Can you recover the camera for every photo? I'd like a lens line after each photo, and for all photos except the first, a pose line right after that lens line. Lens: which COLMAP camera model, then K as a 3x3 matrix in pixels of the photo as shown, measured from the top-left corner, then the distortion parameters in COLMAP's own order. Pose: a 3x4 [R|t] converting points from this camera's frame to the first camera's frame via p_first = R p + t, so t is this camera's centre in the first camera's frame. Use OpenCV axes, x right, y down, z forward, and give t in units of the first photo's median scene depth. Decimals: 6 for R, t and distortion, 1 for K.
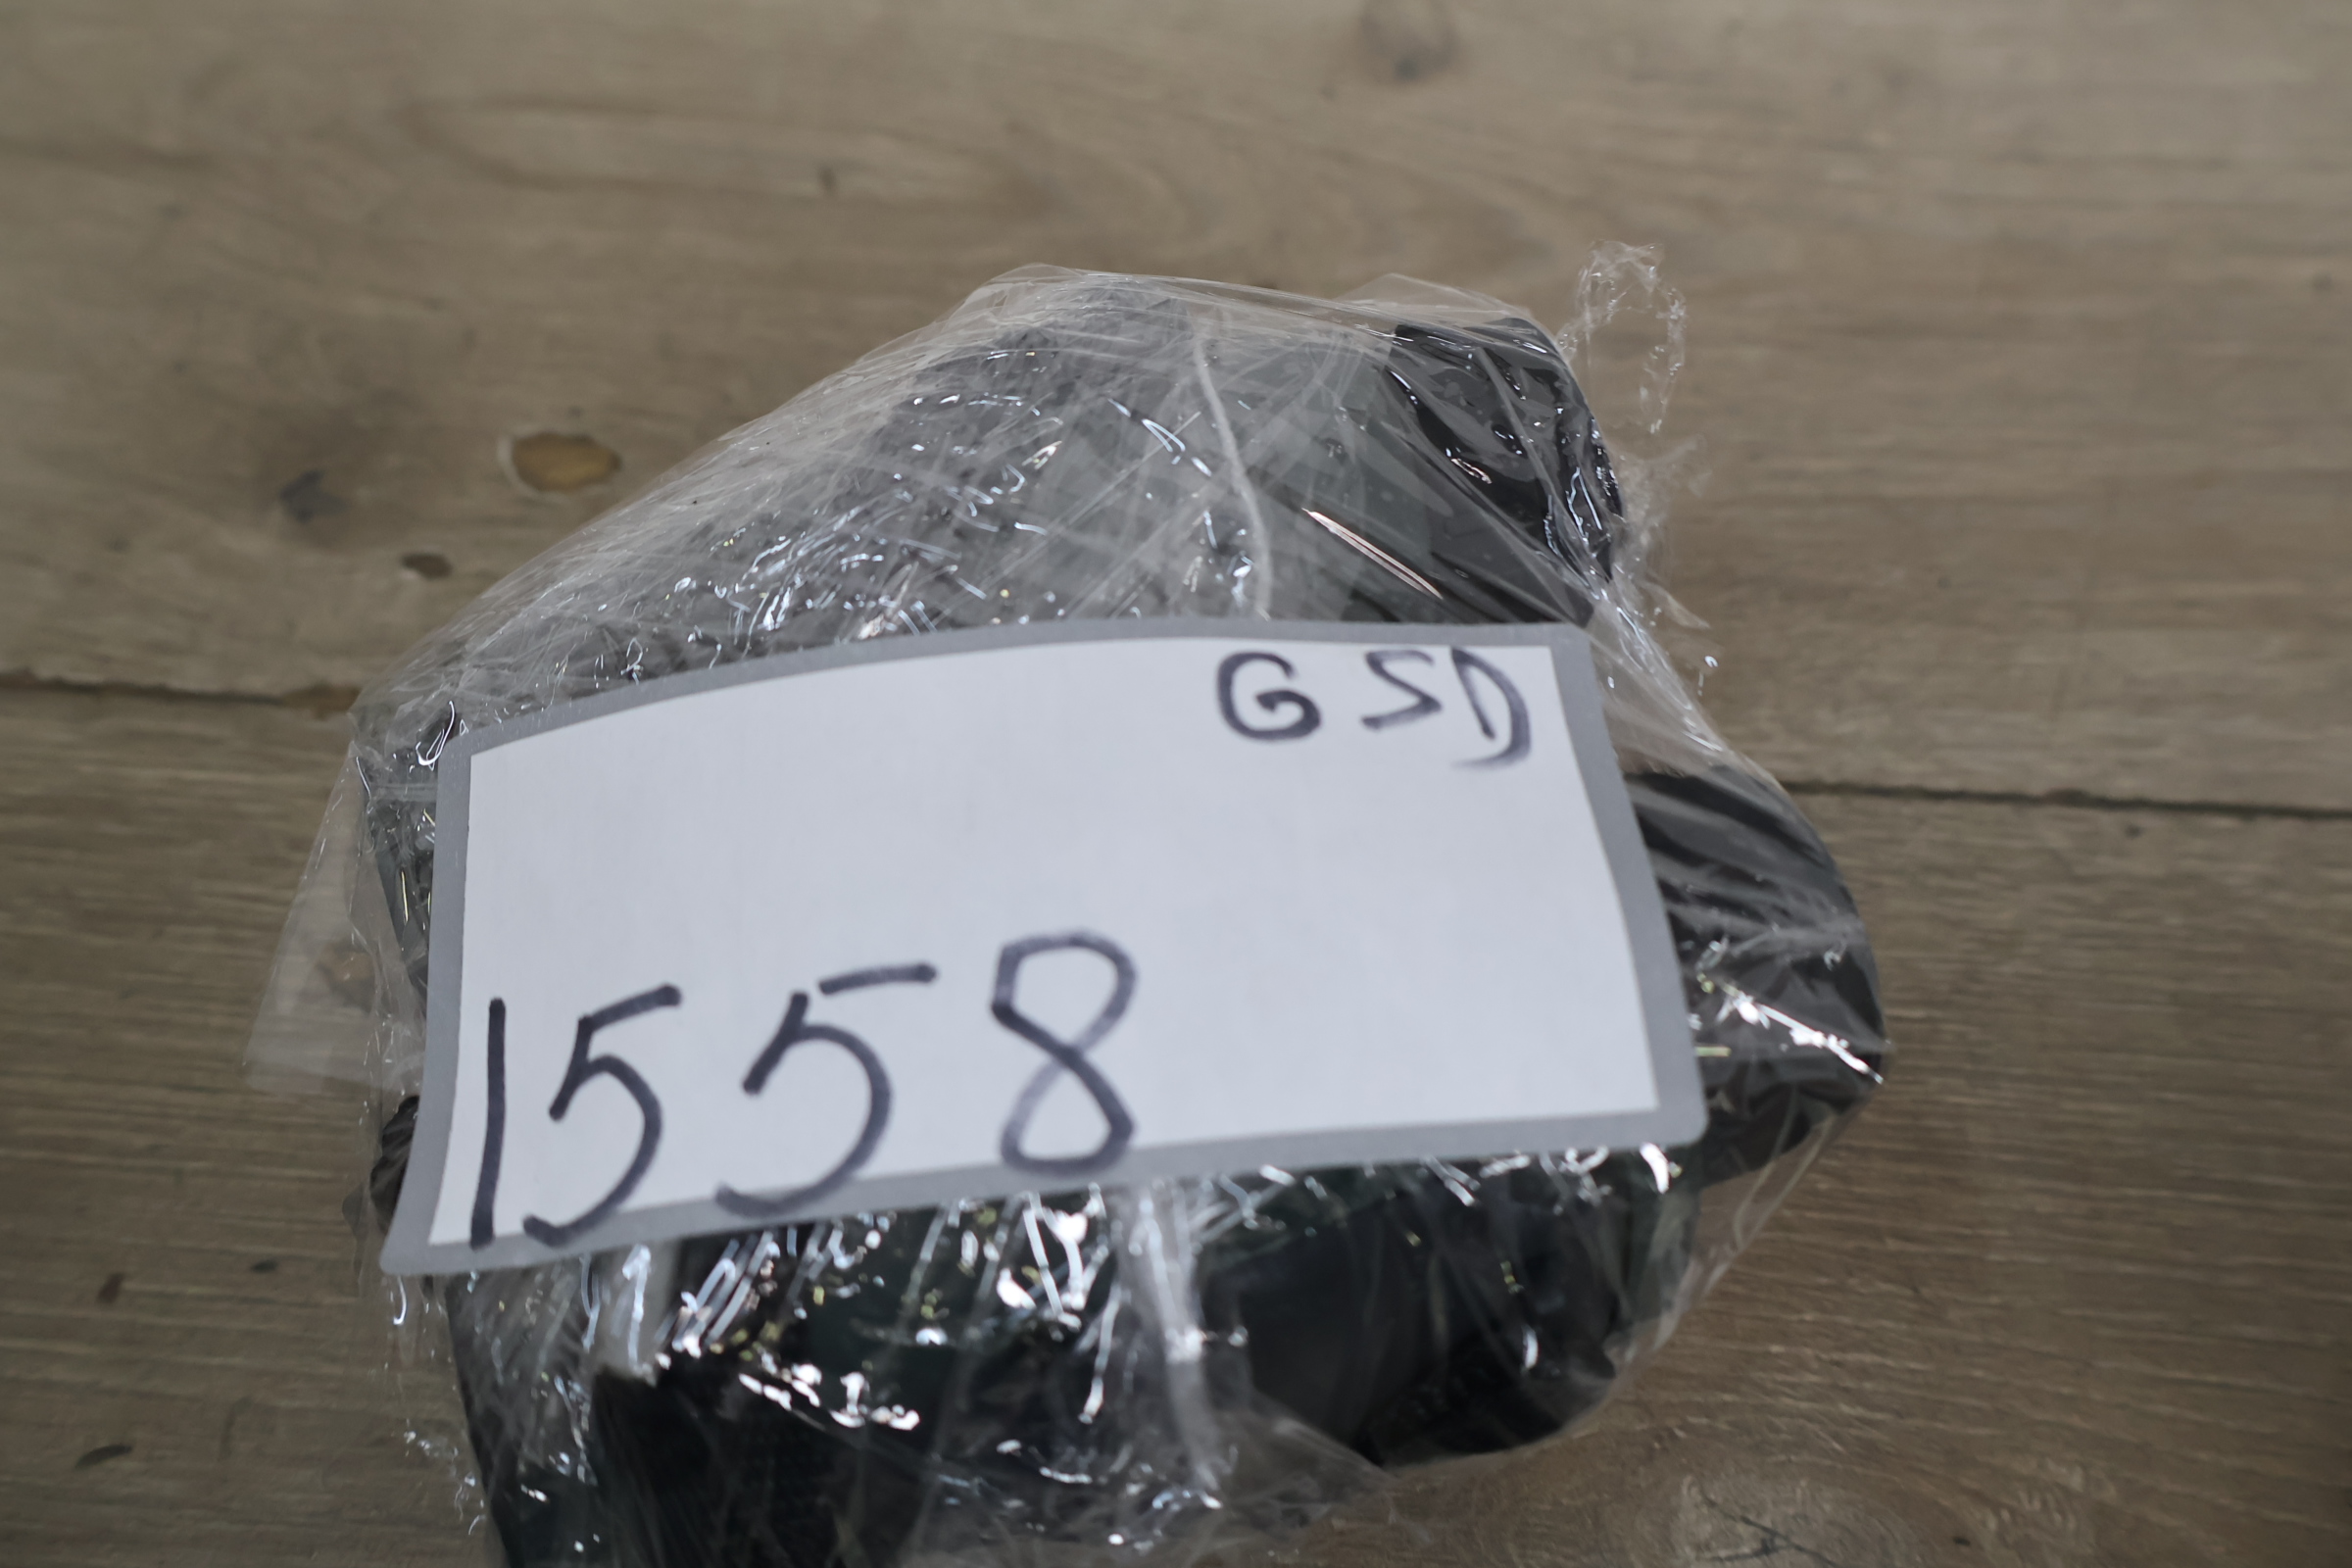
lens RADIAL K [[2078.9, 0, 1128.4], [0, 2078.9, 744.1], [0, 0, 1]] dist [0.015324, -0.013300]
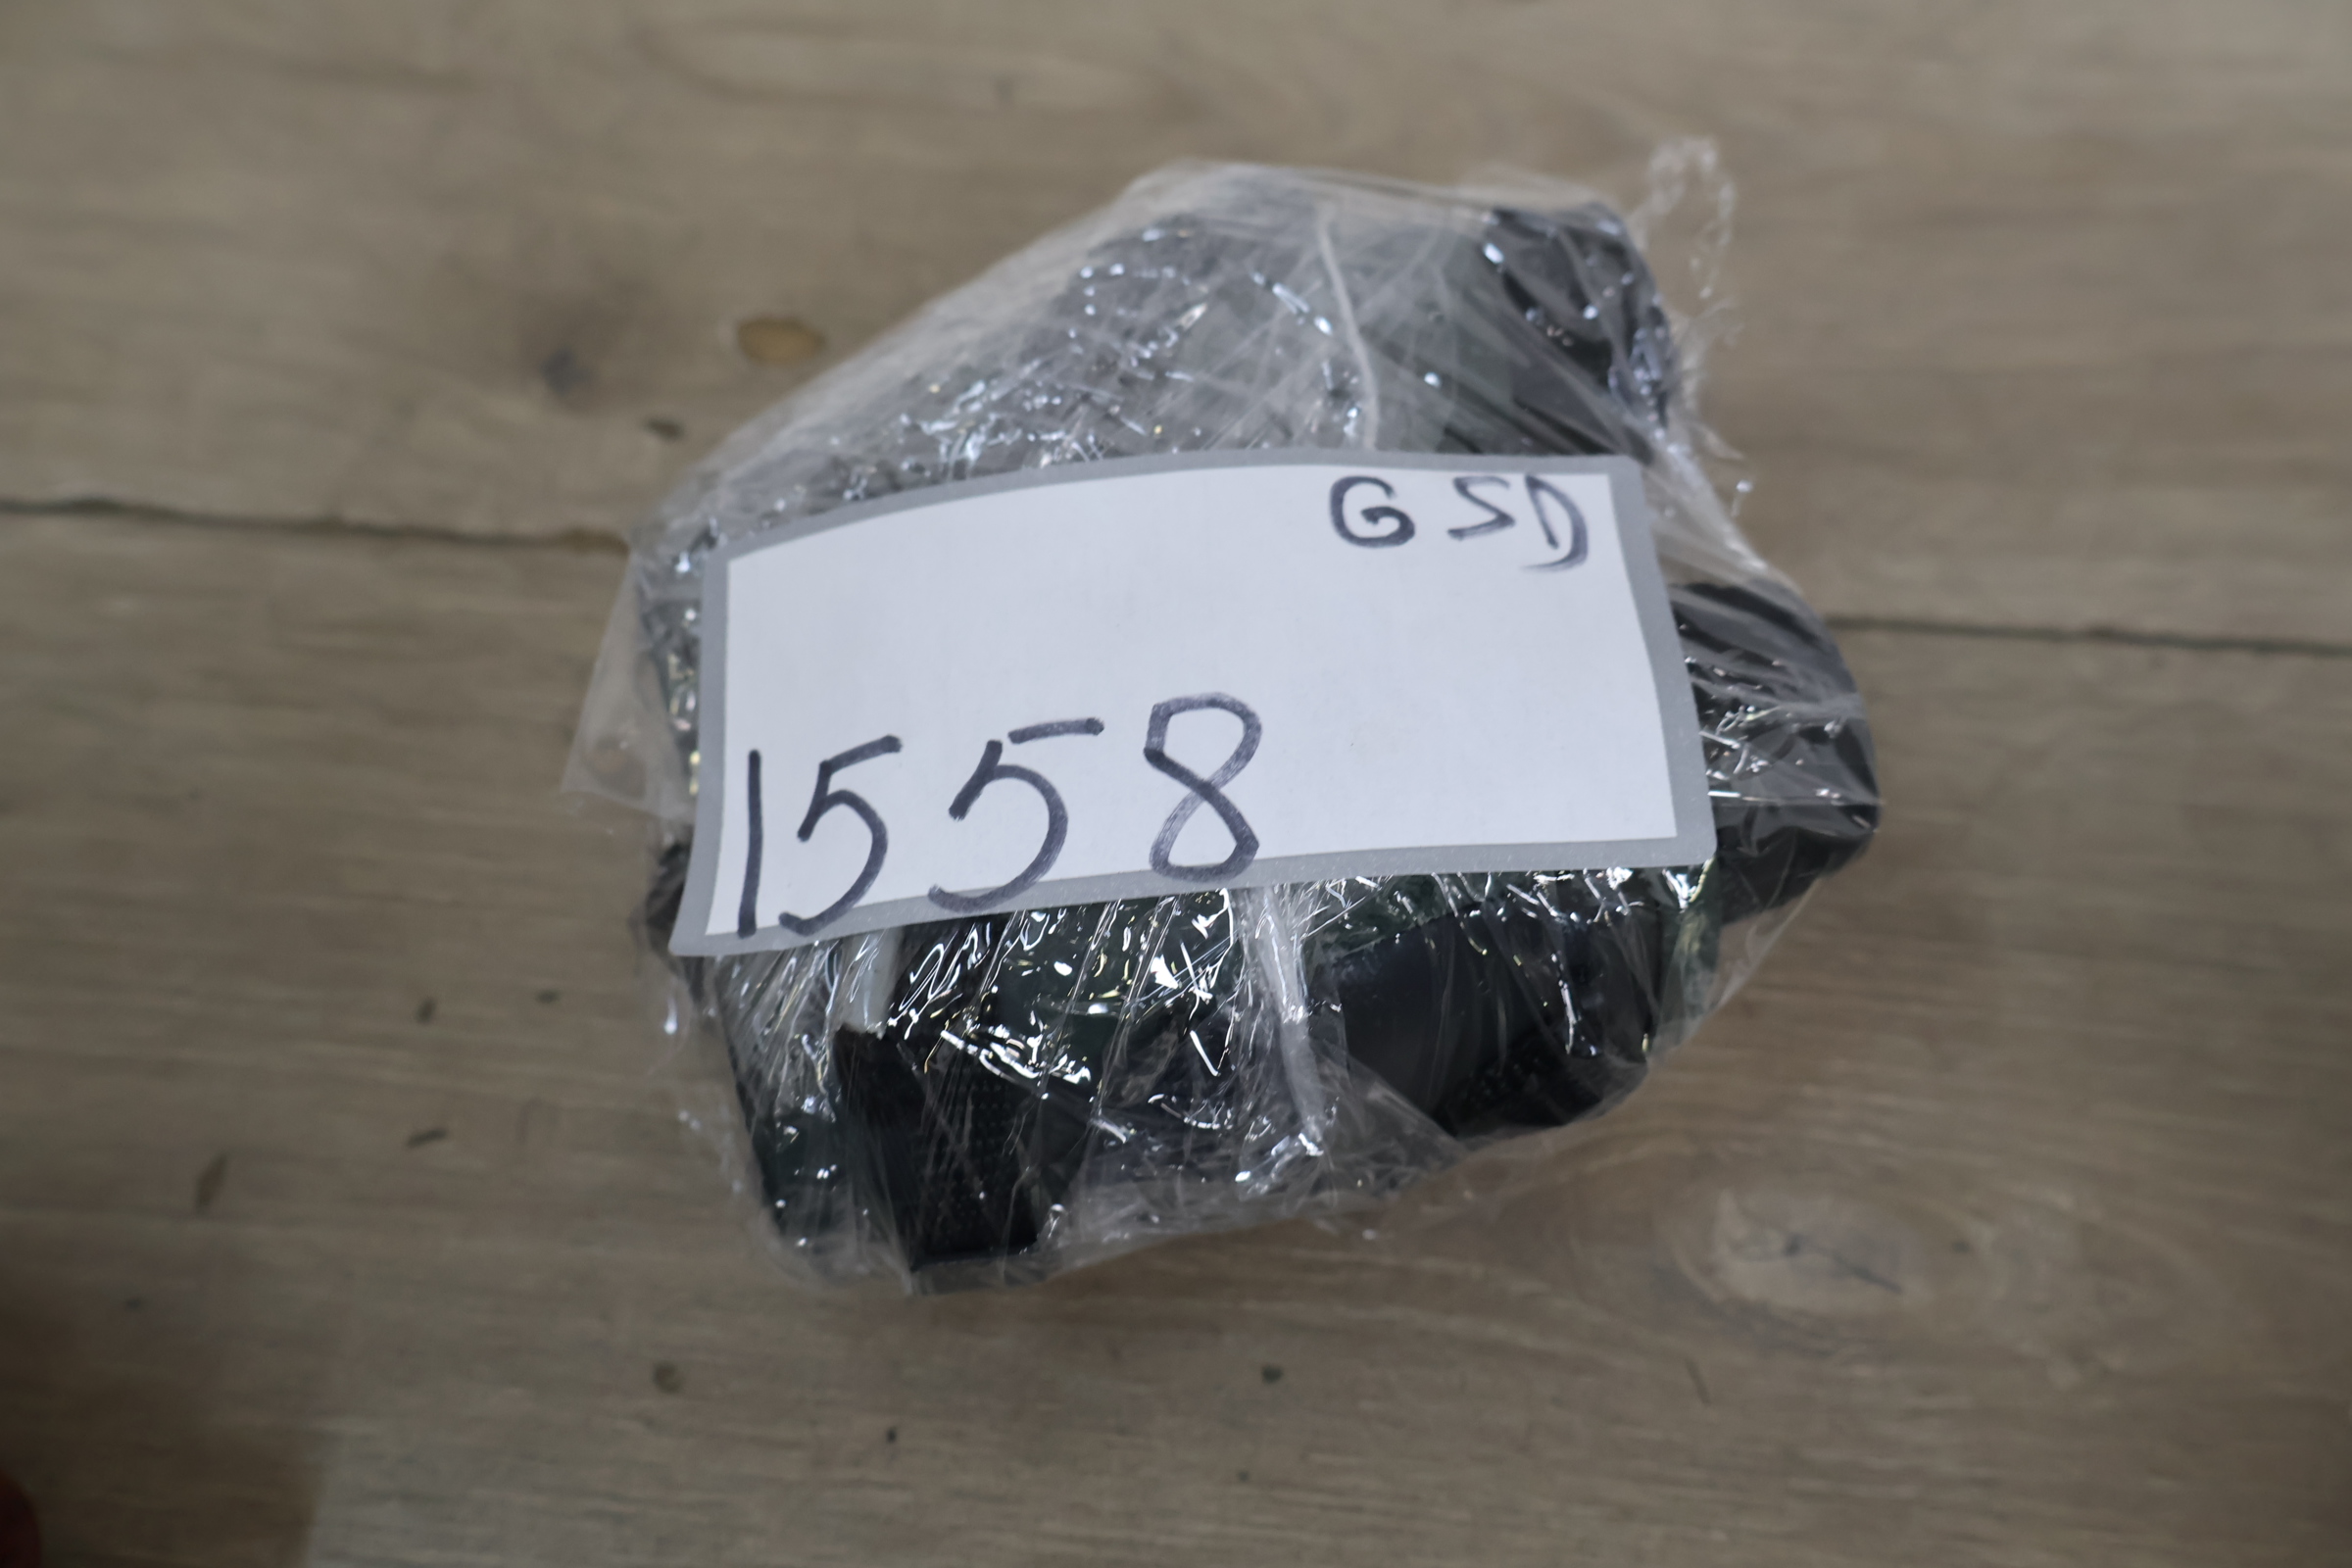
lens RADIAL K [[2078.9, 0, 1128.4], [0, 2078.9, 744.1], [0, 0, 1]] dist [0.015324, -0.013300]
pose [[0.997385, 0.011691, -0.071314, 0.012621], [-0.008771, 0.999116, 0.041112, 0.063608], [0.071732, -0.040379, 0.996606, -0.236285]]
